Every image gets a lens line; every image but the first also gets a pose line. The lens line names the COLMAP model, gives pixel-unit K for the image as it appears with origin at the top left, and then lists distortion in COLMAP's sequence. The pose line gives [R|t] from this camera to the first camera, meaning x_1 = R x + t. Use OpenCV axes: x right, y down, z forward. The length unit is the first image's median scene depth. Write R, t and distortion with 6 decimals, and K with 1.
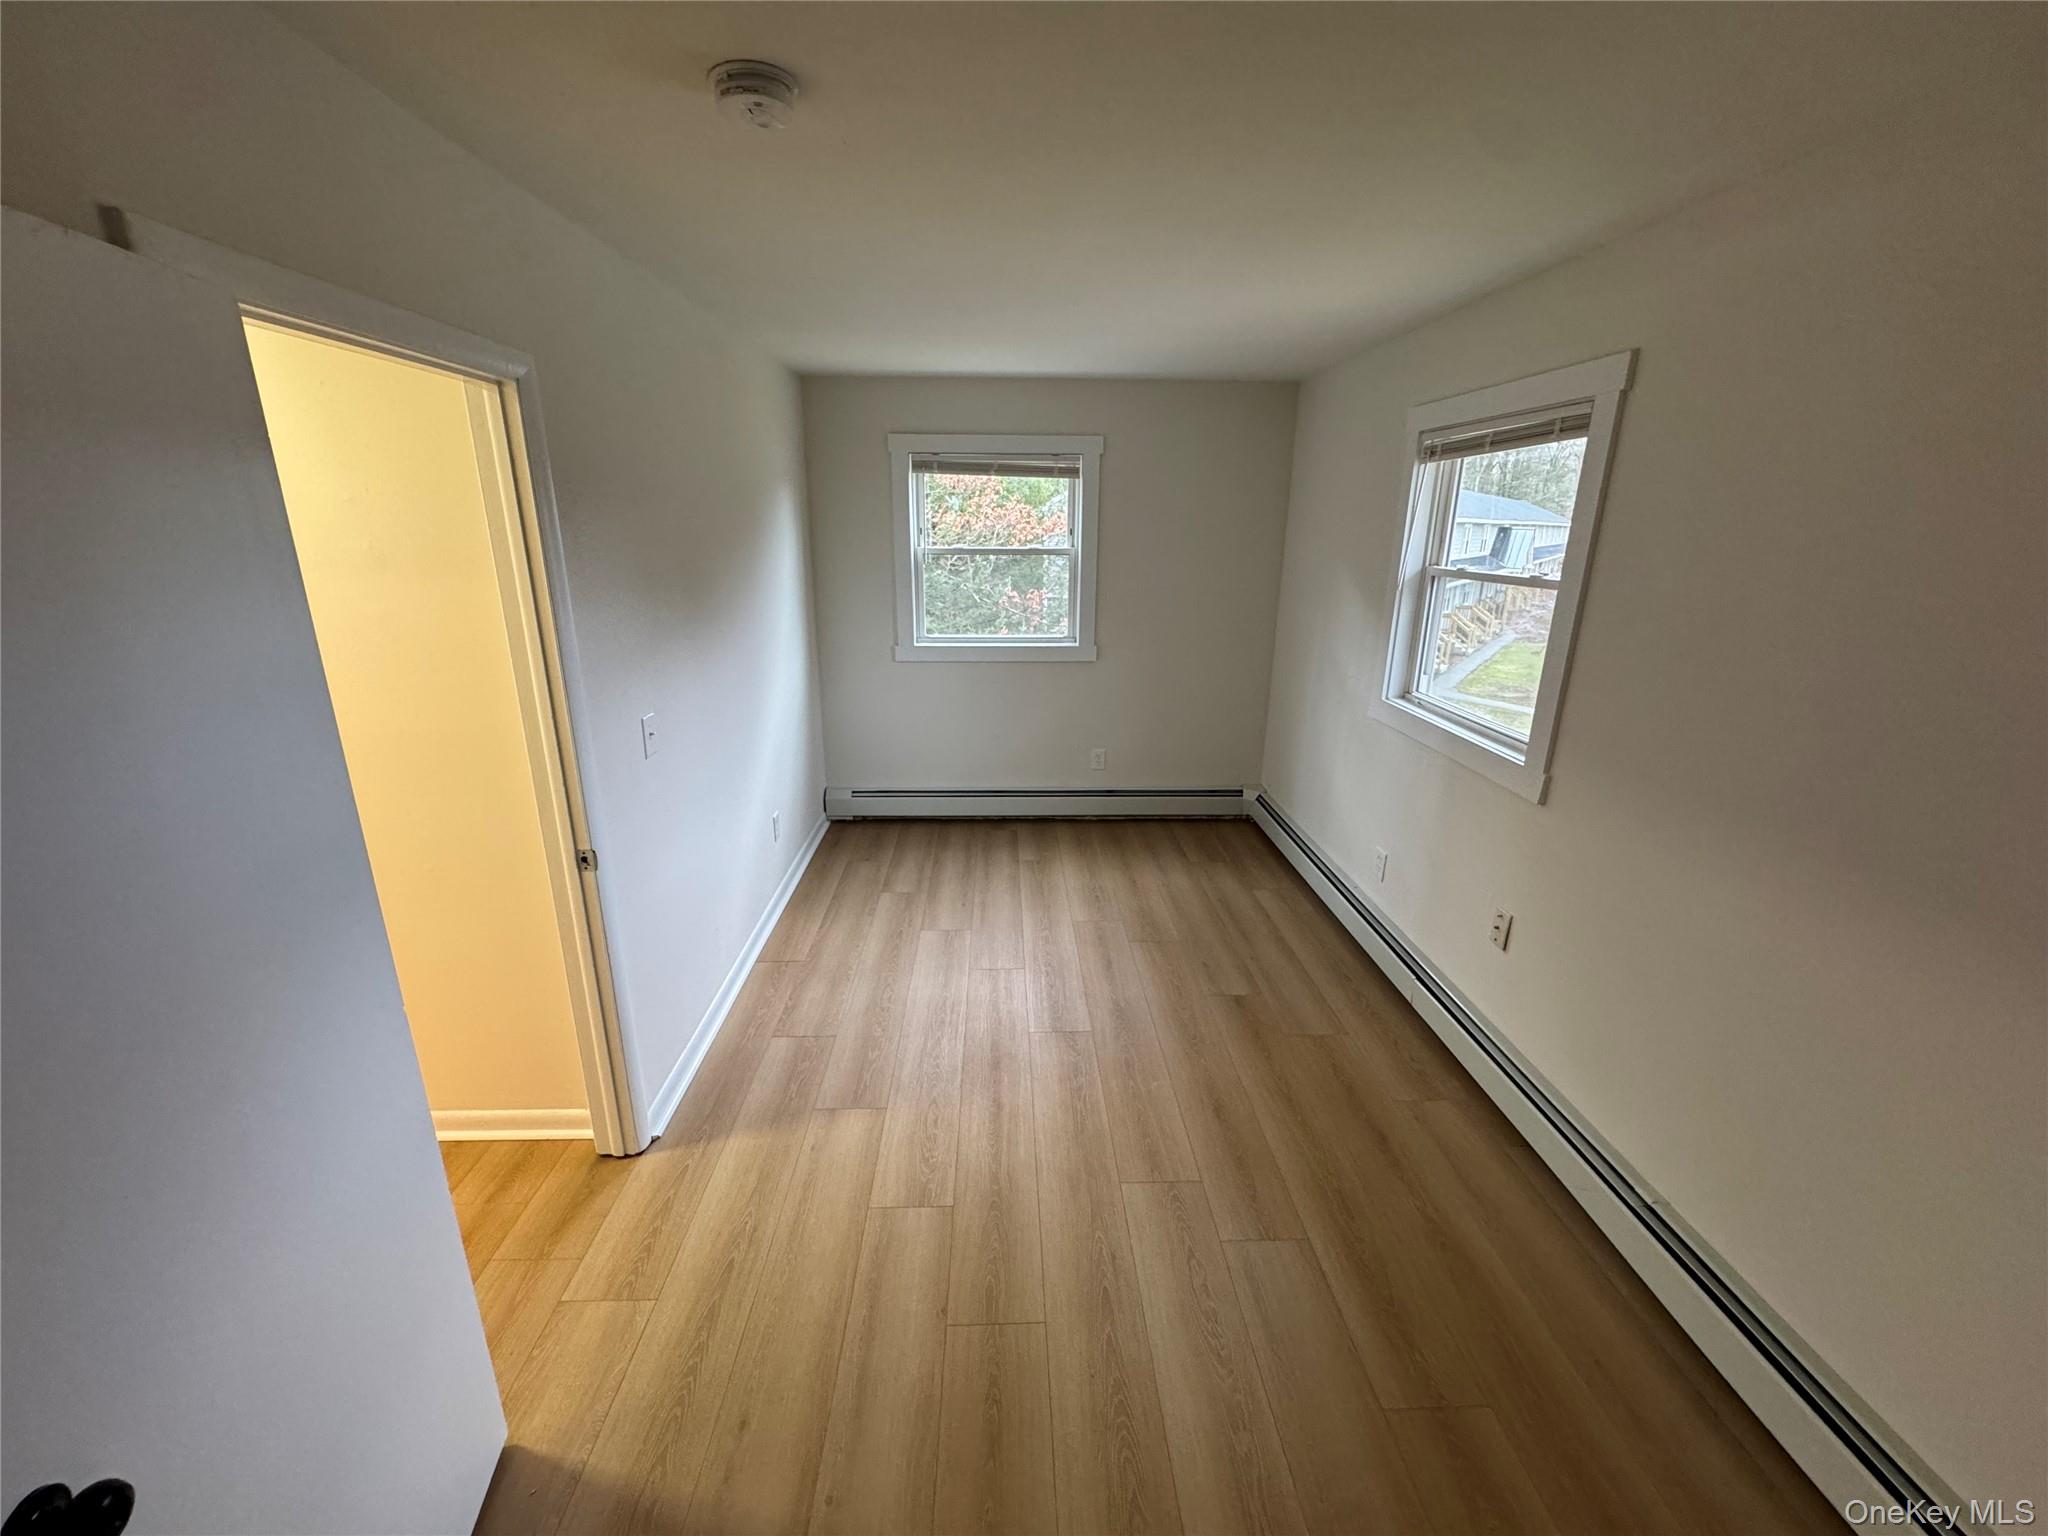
lens RADIAL K [[818.2, 0, 1019.9], [0, 818.2, 761.0], [0, 0, 1]] dist [-0.001778, 0.001821]
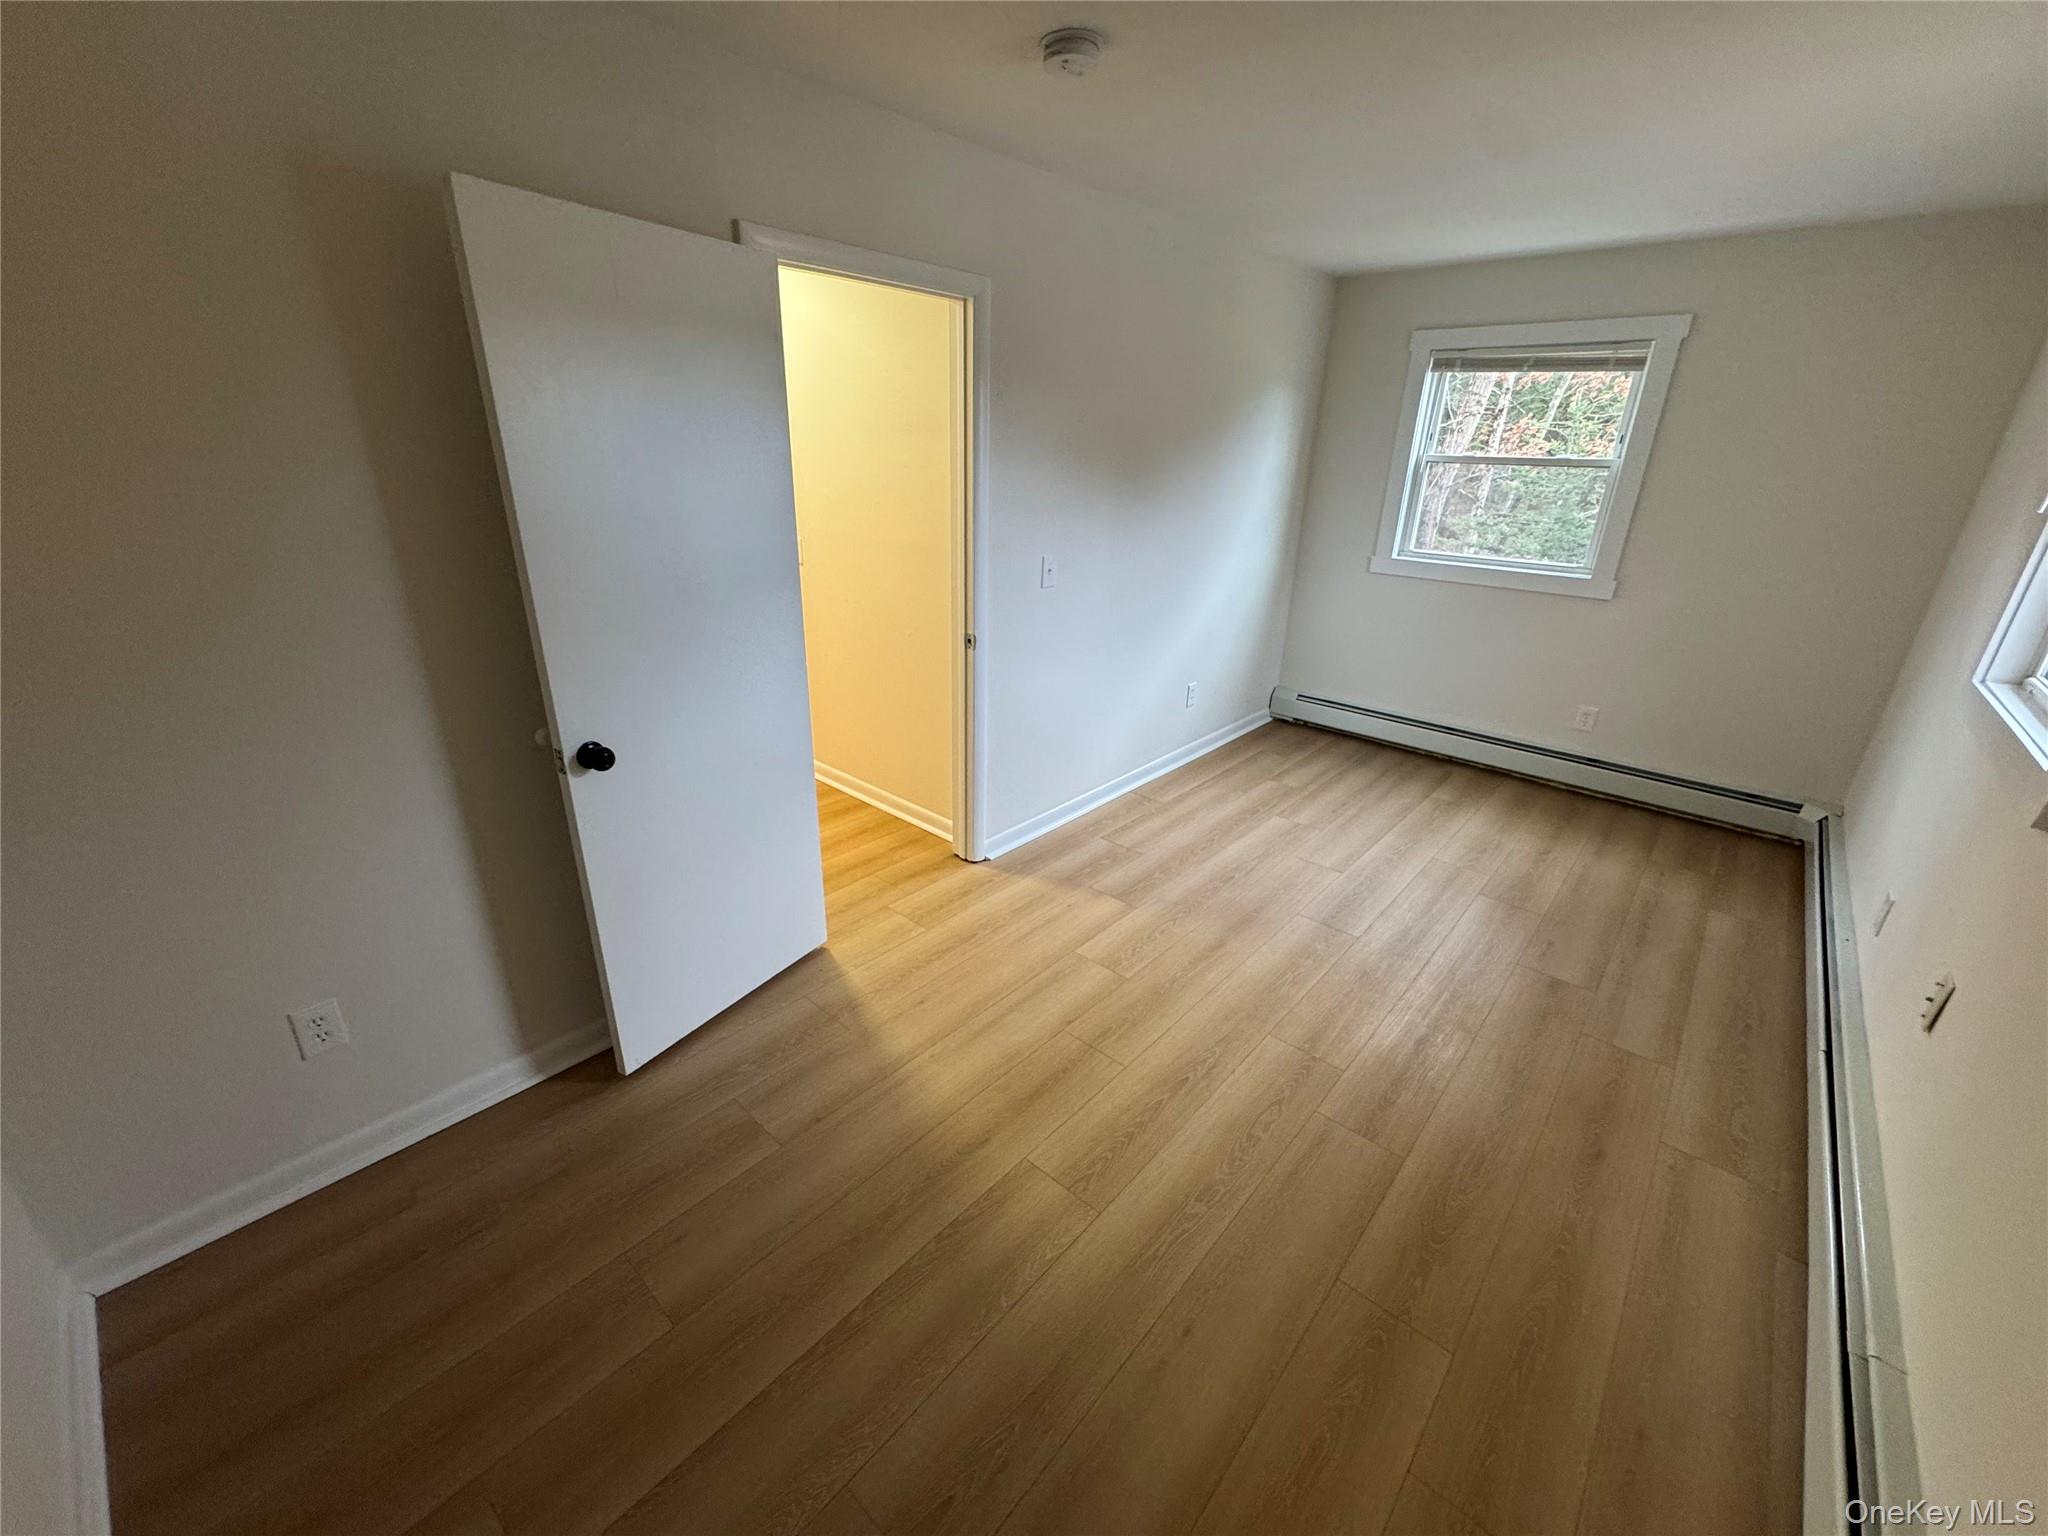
lens RADIAL K [[818.2, 0, 1019.6], [0, 818.2, 760.3], [0, 0, 1]] dist [-0.001778, 0.001821]
pose [[0.724237, 0.261707, -0.637958, 0.355405], [-0.215469, 0.964741, 0.151152, 0.059606], [0.655022, 0.027990, 0.755091, -0.021860]]
